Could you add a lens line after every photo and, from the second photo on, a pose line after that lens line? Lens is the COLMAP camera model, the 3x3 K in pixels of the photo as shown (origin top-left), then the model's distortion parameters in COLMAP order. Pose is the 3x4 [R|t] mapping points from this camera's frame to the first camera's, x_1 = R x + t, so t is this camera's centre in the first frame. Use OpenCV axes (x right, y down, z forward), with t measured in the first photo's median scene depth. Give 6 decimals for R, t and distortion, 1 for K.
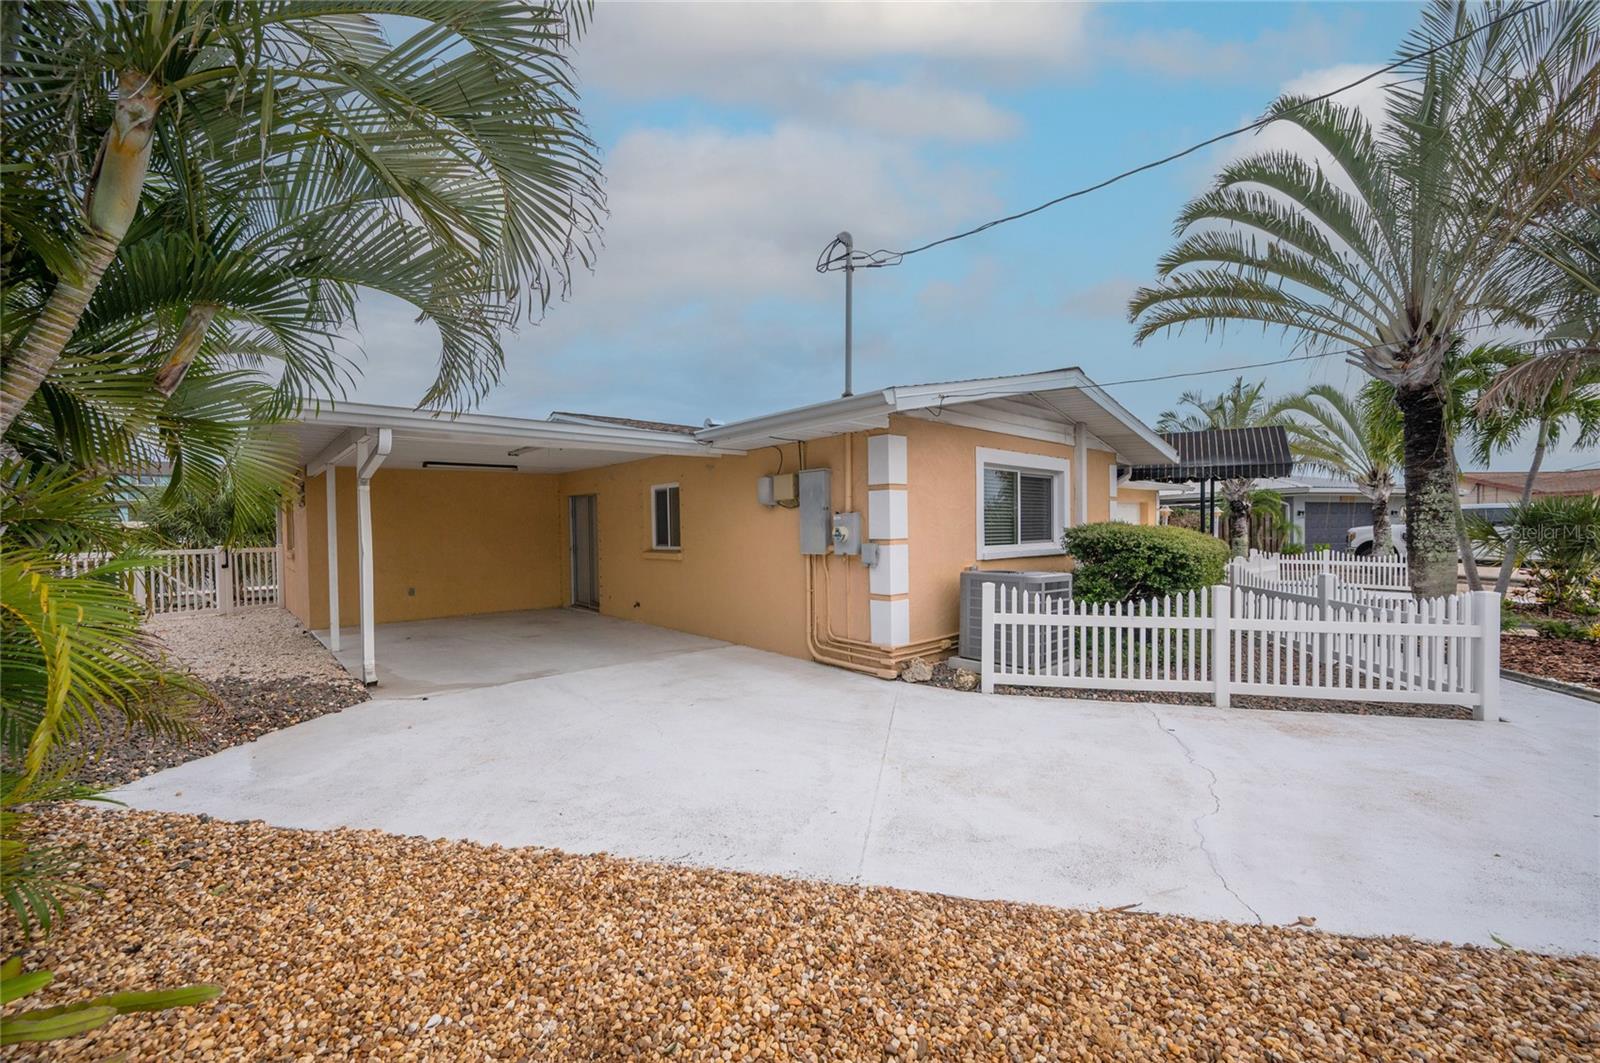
lens RADIAL K [[623.0, 0, 794.9], [0, 623.0, 528.4], [0, 0, 1]] dist [0.001057, 0.000474]
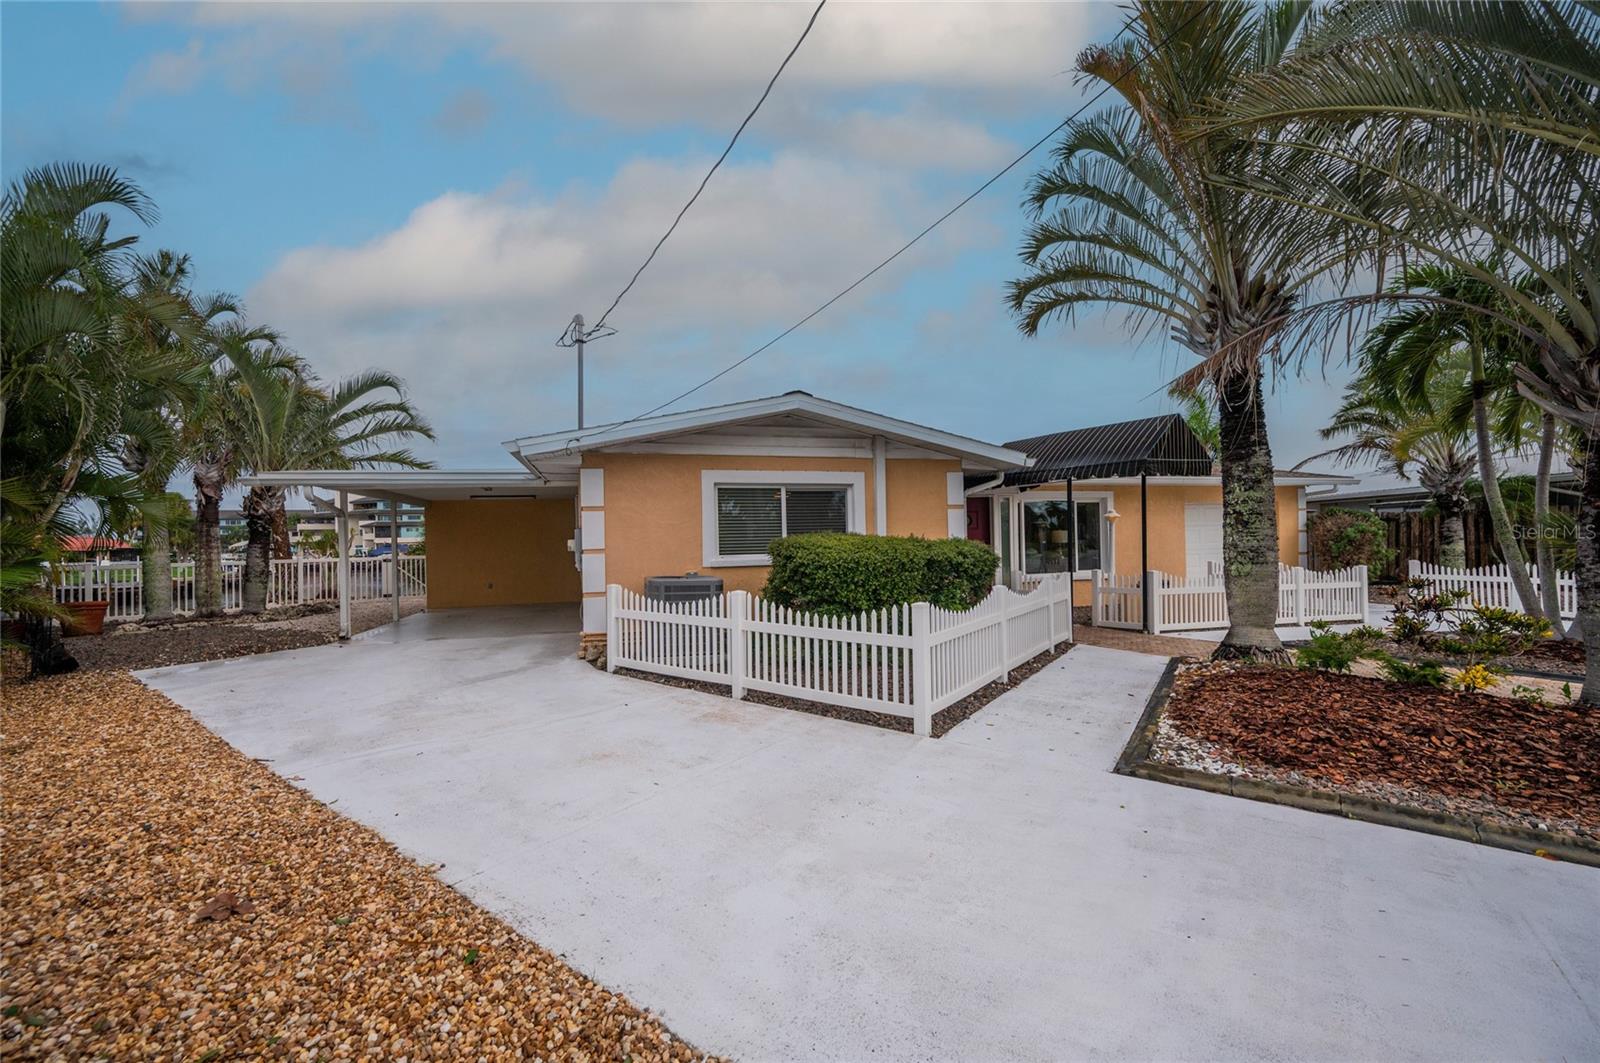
lens RADIAL K [[623.0, 0, 783.1], [0, 623.0, 526.9], [0, 0, 1]] dist [0.001057, 0.000474]
pose [[0.901154, -0.016580, -0.433182, 0.775140], [0.009668, 0.999788, -0.018156, -0.001382], [0.433391, 0.012173, 0.901124, 0.011333]]
